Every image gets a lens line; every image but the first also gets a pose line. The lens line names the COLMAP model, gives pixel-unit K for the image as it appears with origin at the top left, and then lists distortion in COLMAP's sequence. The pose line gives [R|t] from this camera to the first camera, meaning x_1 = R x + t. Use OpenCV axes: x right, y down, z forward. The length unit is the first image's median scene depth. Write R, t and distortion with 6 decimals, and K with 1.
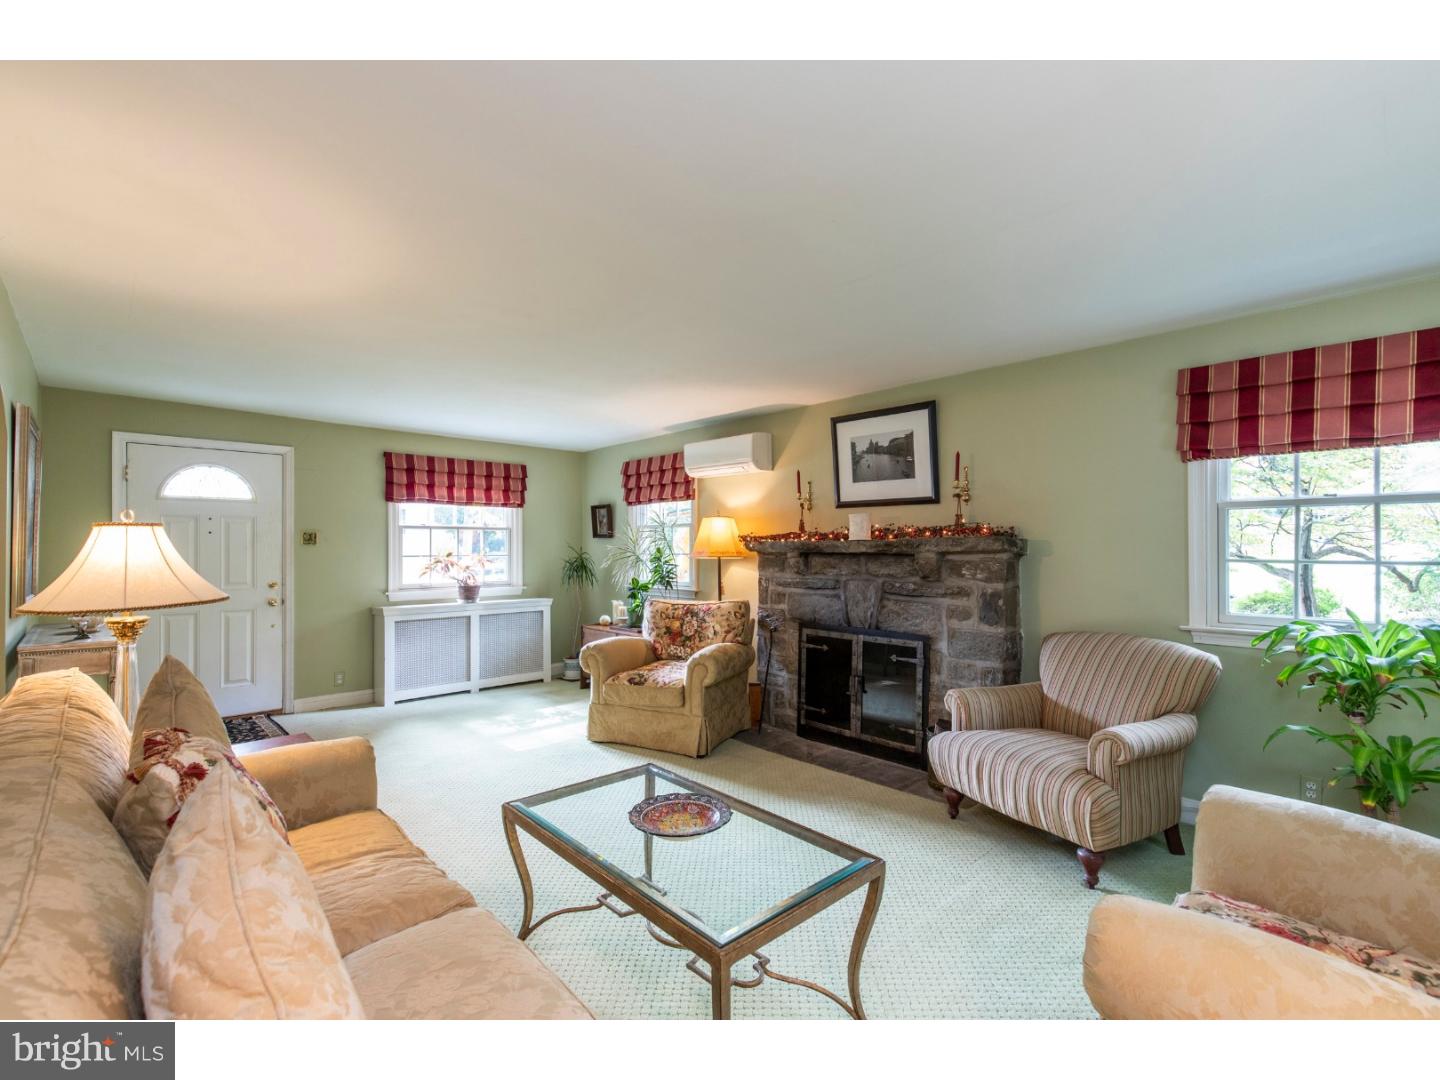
lens RADIAL K [[653.5, 0, 724.7], [0, 653.5, 542.3], [0, 0, 1]] dist [0.019917, -0.000055]
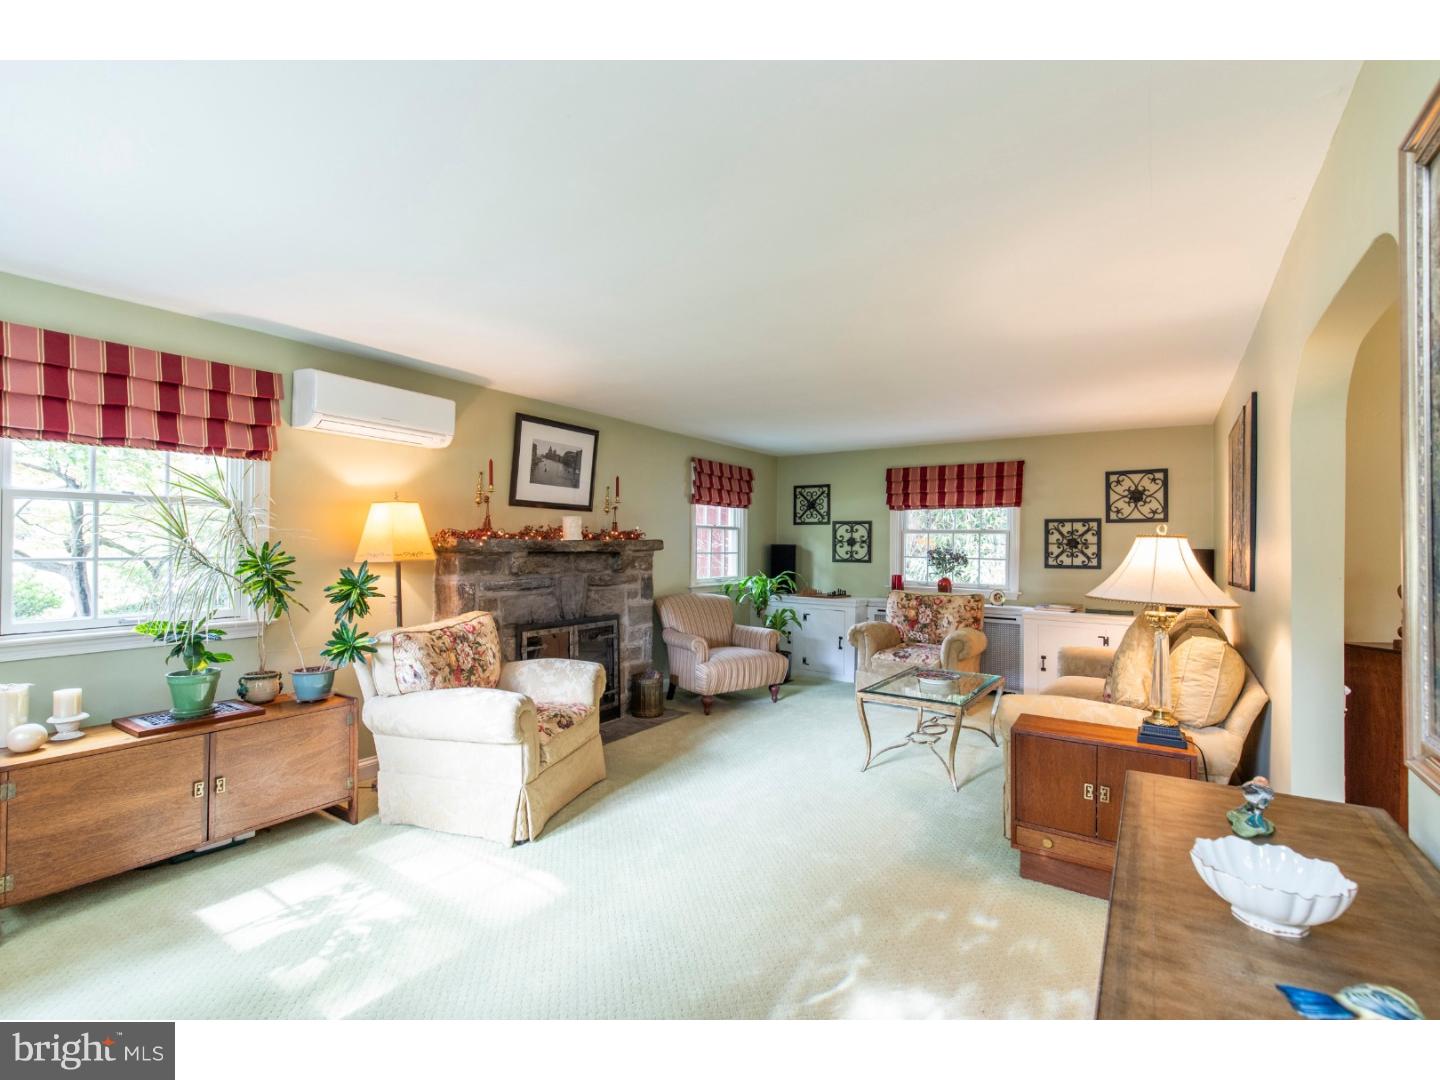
lens RADIAL K [[653.5, 0, 724.7], [0, 653.5, 542.3], [0, 0, 1]] dist [0.019917, -0.000055]
pose [[-0.219284, 0.004354, 0.975651, -0.902152], [-0.014457, 0.999866, -0.007711, 0.005336], [-0.975554, -0.015796, -0.219192, 0.966281]]
